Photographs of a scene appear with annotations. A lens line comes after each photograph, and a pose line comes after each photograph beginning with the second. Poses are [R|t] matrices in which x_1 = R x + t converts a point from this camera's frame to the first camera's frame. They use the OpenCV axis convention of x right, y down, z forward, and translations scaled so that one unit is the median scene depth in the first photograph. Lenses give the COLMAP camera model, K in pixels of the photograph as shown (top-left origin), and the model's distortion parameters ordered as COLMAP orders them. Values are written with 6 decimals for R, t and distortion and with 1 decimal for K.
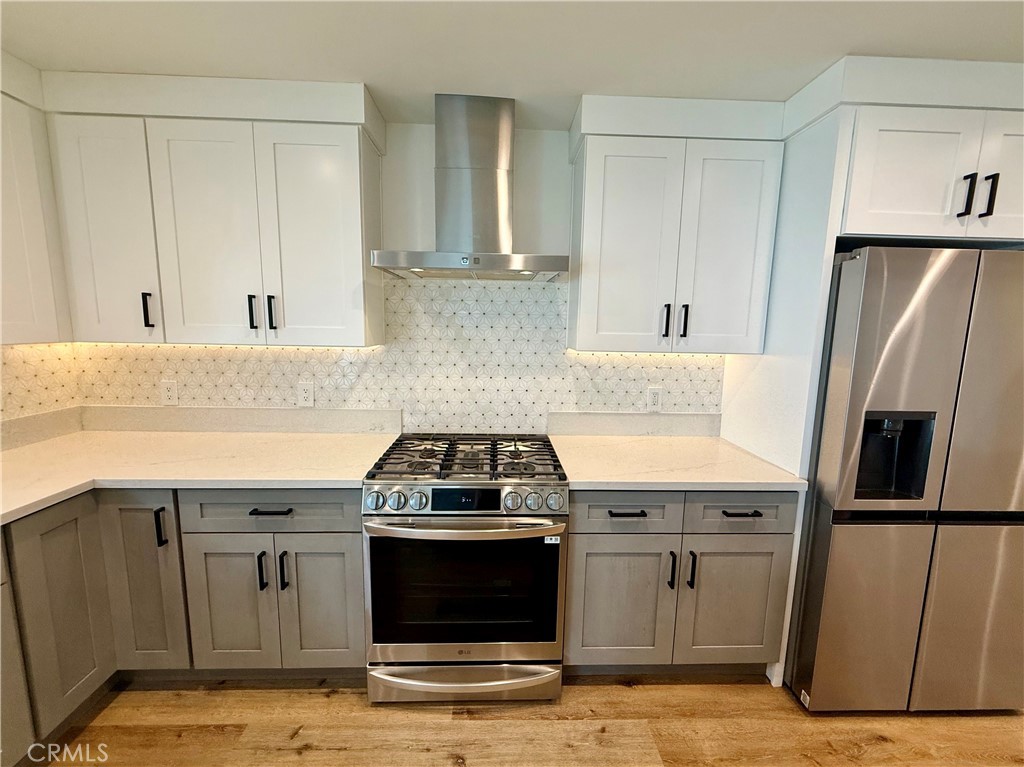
lens RADIAL K [[412.5, 0, 513.7], [0, 412.5, 382.8], [0, 0, 1]] dist [0.002232, -0.000475]
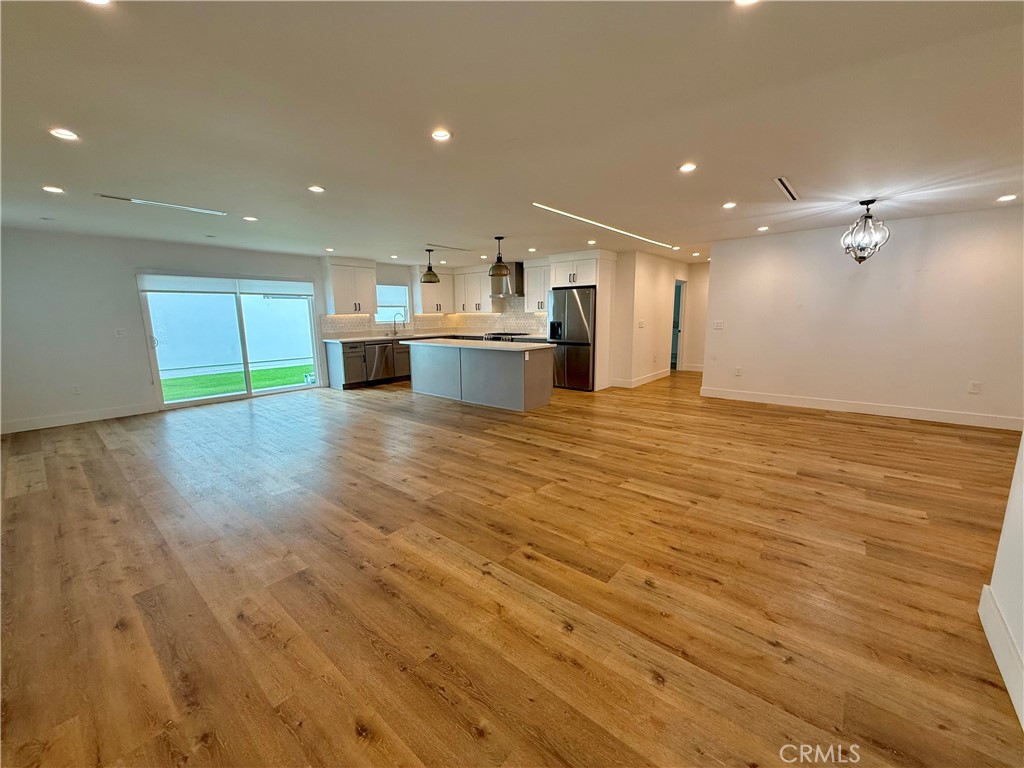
lens RADIAL K [[412.5, 0, 512.2], [0, 412.5, 385.7], [0, 0, 1]] dist [0.002232, -0.000475]
pose [[0.740616, 0.089122, -0.665992, 3.710127], [-0.071003, 0.995996, 0.054324, 0.576865], [0.668167, 0.007054, 0.743978, -2.948432]]
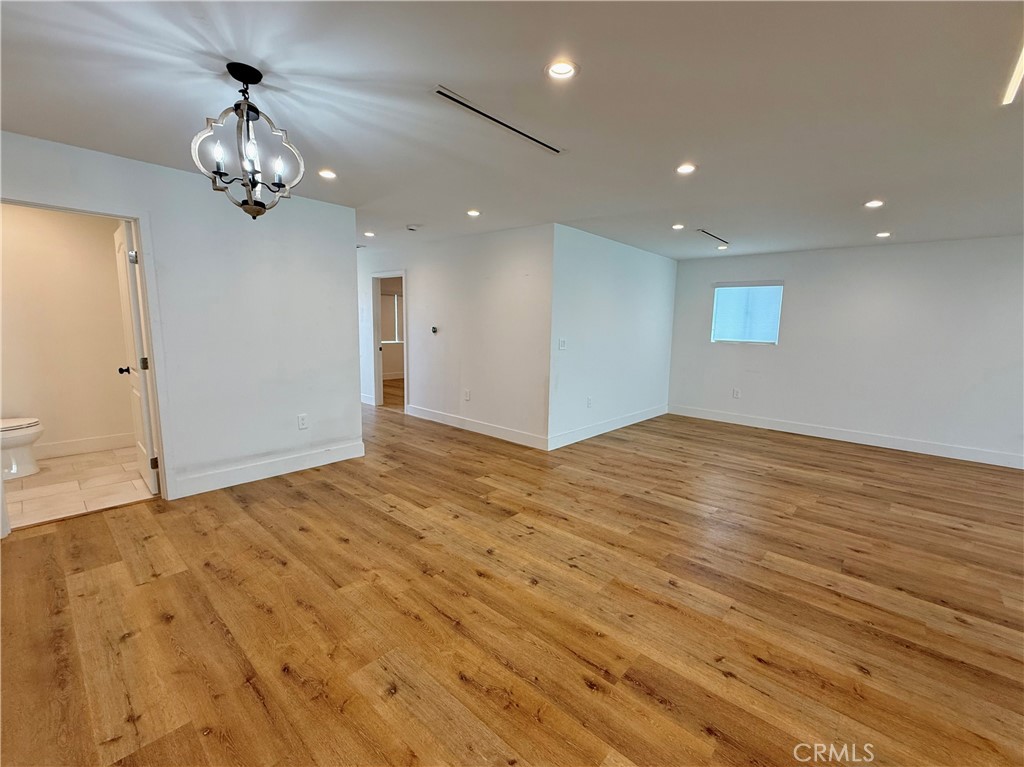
lens RADIAL K [[438.5, 0, 532.1], [0, 438.5, 382.3], [0, 0, 1]] dist [0.002785, -0.000028]
pose [[-0.736265, -0.126599, 0.664746, 2.074133], [0.059710, 0.966358, 0.250174, -0.041250], [-0.674054, 0.223886, -0.703936, 0.981096]]
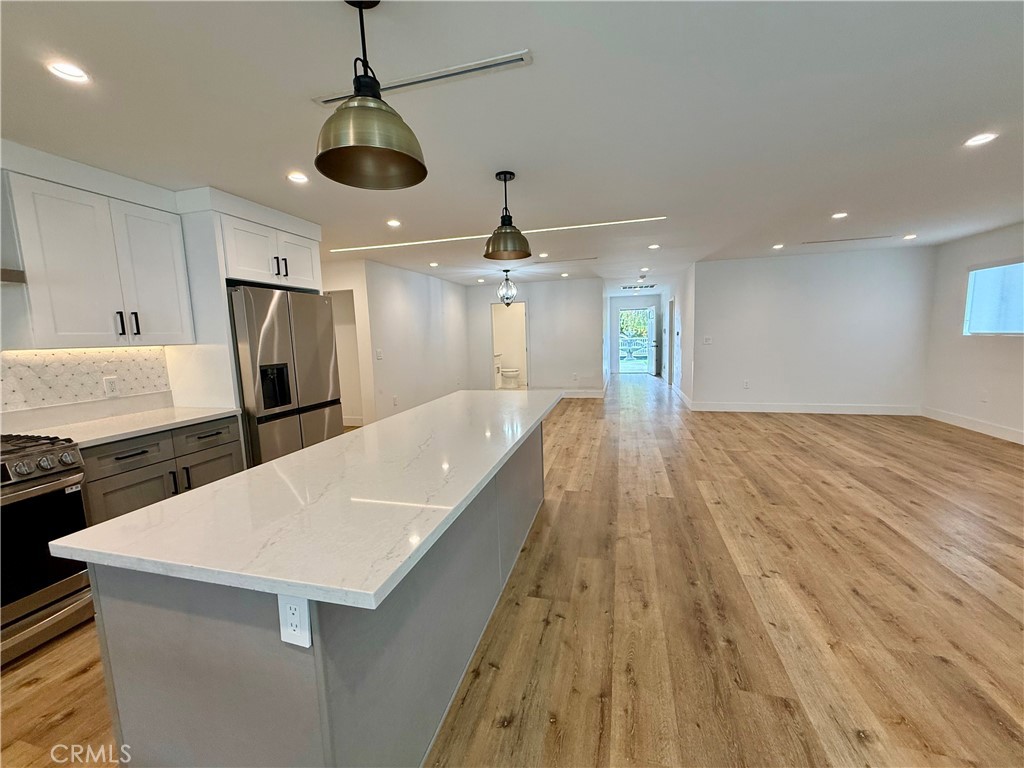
lens RADIAL K [[412.5, 0, 515.8], [0, 412.5, 377.9], [0, 0, 1]] dist [0.002232, -0.000475]
pose [[0.280348, -0.130955, 0.950924, -0.686029], [0.173910, 0.981185, 0.083851, 0.163860], [-0.944013, 0.141868, 0.297848, -0.736914]]
